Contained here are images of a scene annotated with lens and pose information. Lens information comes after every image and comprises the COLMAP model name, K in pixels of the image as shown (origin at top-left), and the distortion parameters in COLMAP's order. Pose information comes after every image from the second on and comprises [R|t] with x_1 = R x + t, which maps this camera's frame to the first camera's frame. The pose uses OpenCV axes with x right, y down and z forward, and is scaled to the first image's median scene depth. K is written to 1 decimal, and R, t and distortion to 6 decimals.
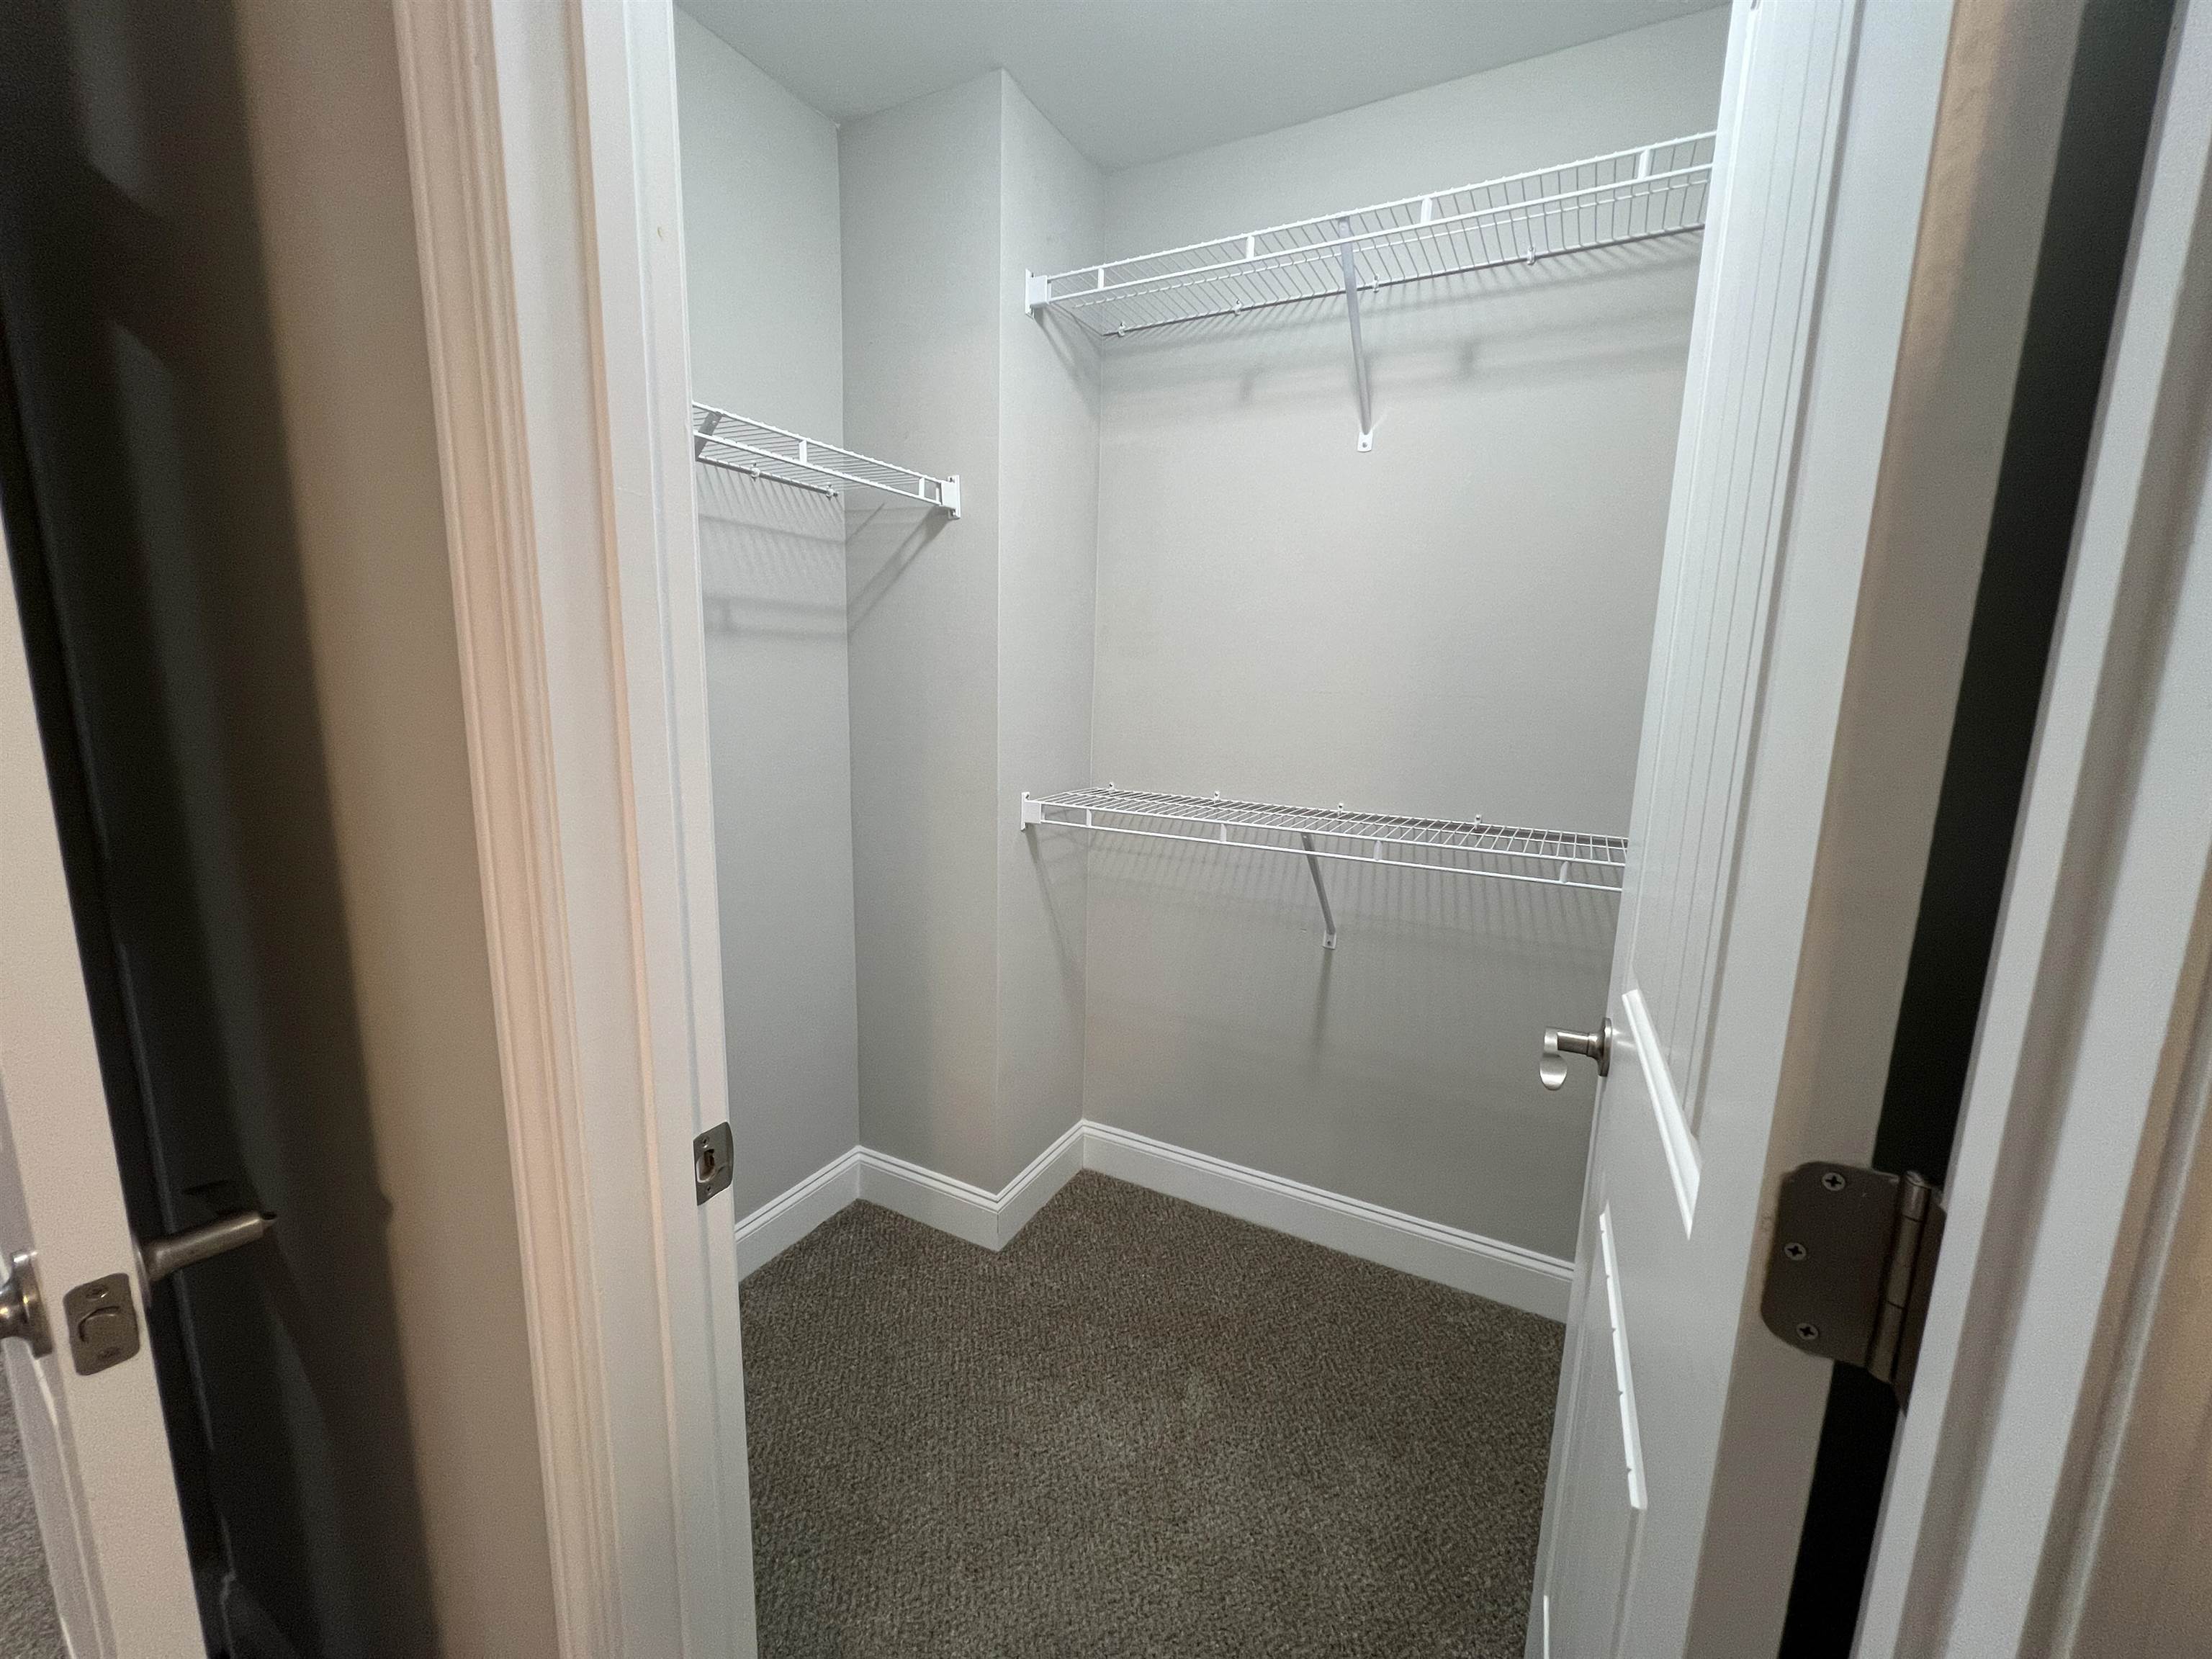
lens RADIAL K [[891.0, 0, 1102.0], [0, 891.0, 830.9], [0, 0, 1]] dist [0.000246, -0.000005]
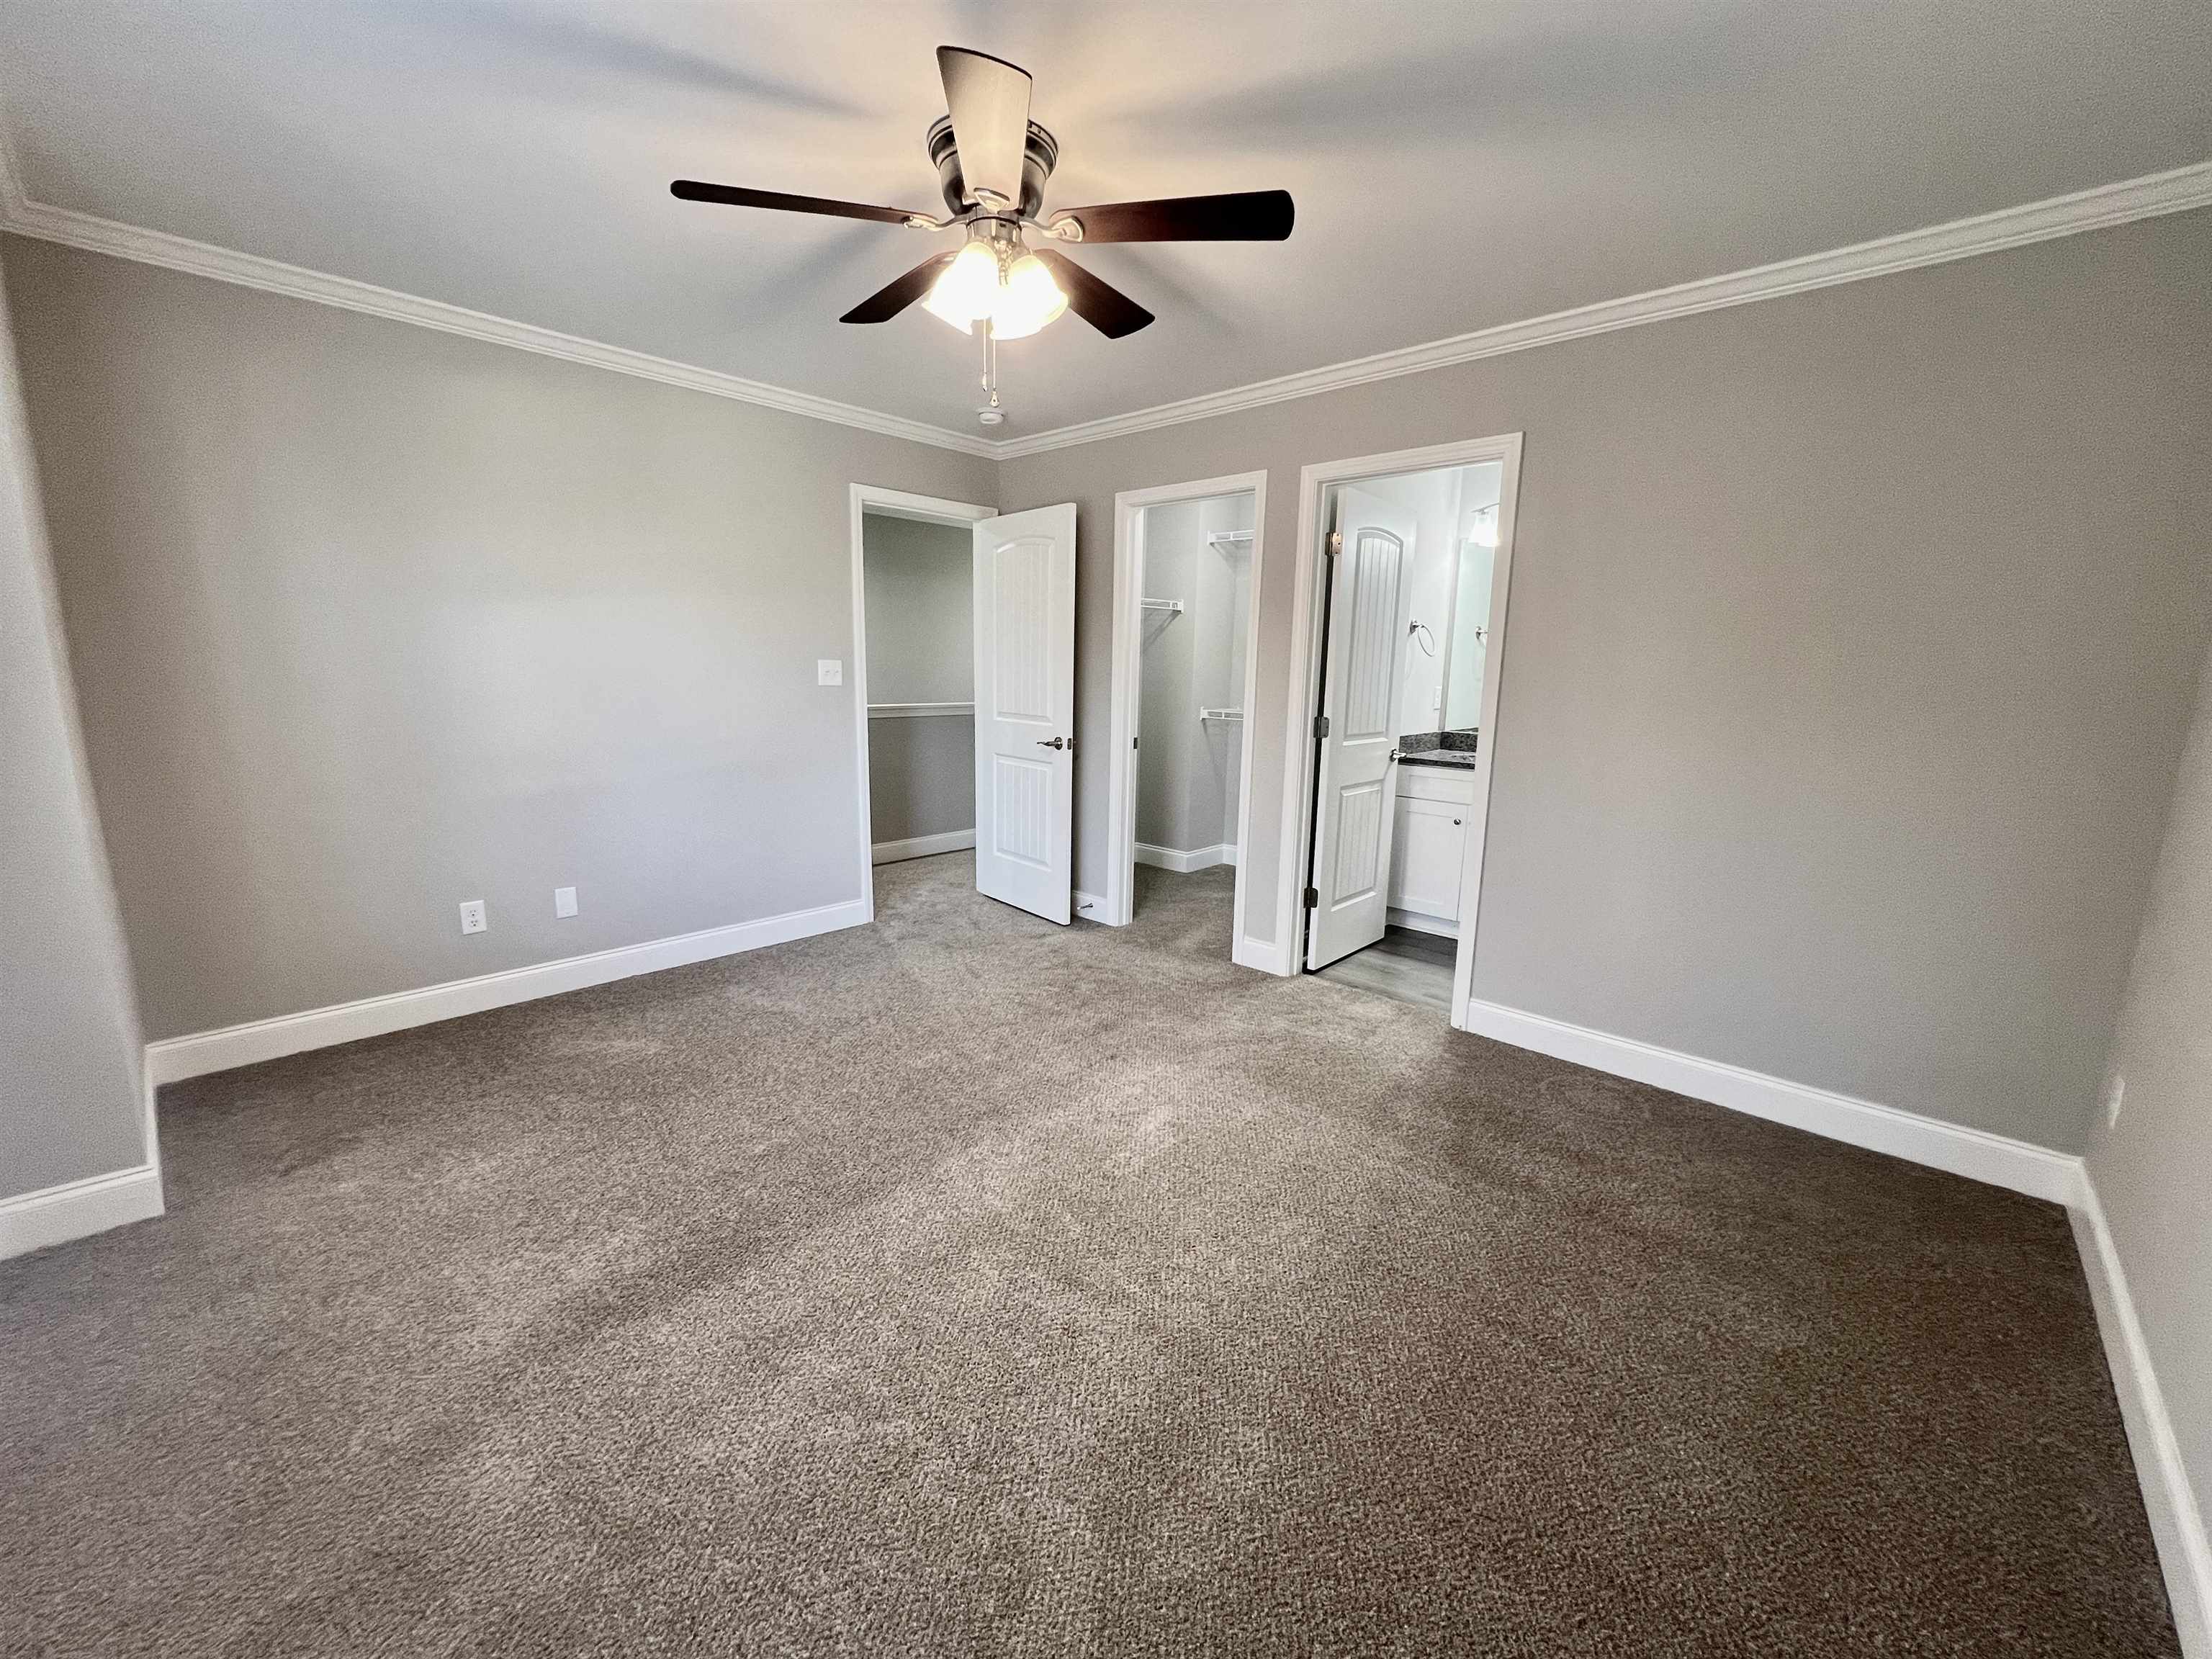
lens RADIAL K [[886.8, 0, 1104.0], [0, 886.8, 826.5], [0, 0, 1]] dist [0.001345, 0.000252]
pose [[0.968456, 0.044998, -0.245089, 0.349537], [-0.044874, 0.998974, 0.006090, 0.366319], [0.245112, 0.005100, 0.969481, -1.971429]]
